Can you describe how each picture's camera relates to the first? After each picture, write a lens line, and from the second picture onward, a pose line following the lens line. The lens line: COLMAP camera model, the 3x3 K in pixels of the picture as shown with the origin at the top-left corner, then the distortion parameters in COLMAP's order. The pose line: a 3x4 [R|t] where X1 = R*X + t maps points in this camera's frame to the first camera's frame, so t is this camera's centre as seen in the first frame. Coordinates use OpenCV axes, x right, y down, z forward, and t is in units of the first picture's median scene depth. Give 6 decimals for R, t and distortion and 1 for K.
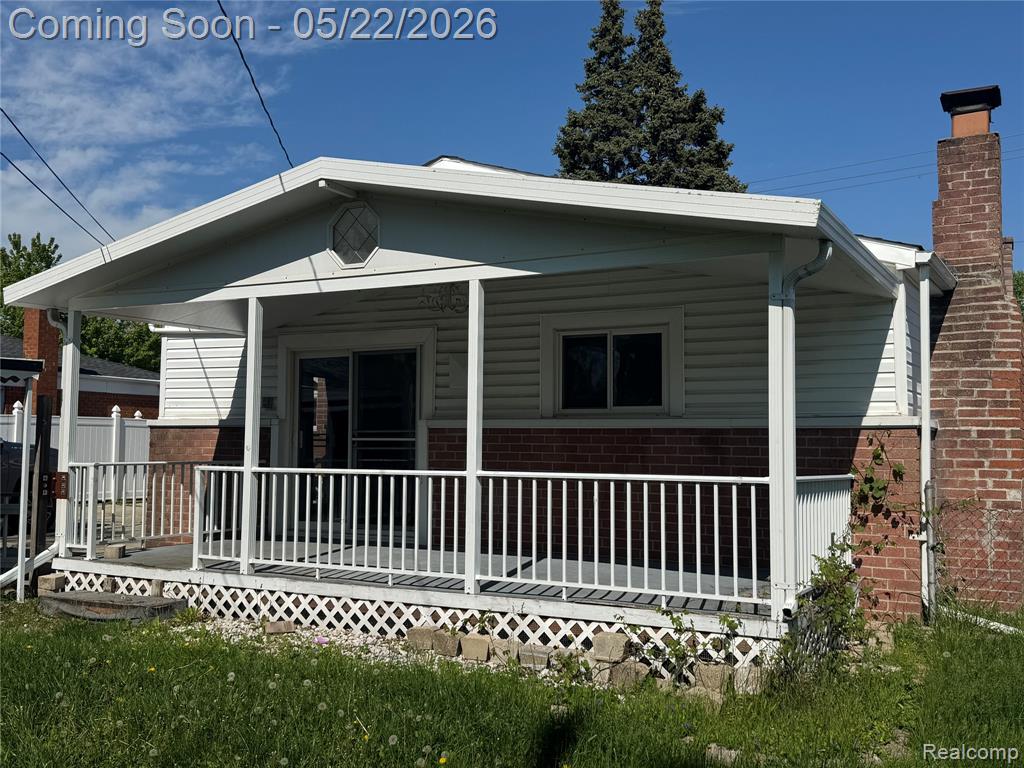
lens RADIAL K [[1003.5, 0, 512.0], [0, 1003.5, 384.0], [0, 0, 1]] dist [0.218064, -0.515935]
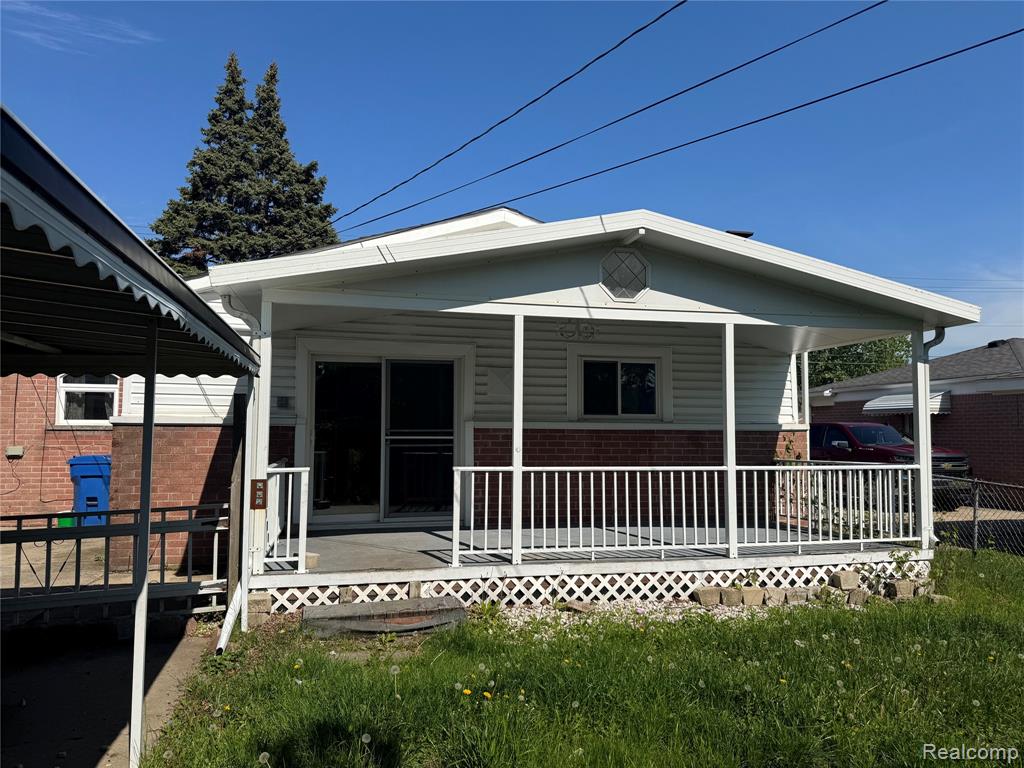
lens RADIAL K [[723.4, 0, 512.0], [0, 723.4, 384.0], [0, 0, 1]] dist [0.169892, -0.336474]
pose [[0.733138, 0.040568, 0.678868, -0.781464], [-0.040142, 0.999060, -0.016351, 0.004003], [-0.678894, -0.015263, 0.734078, 0.409868]]
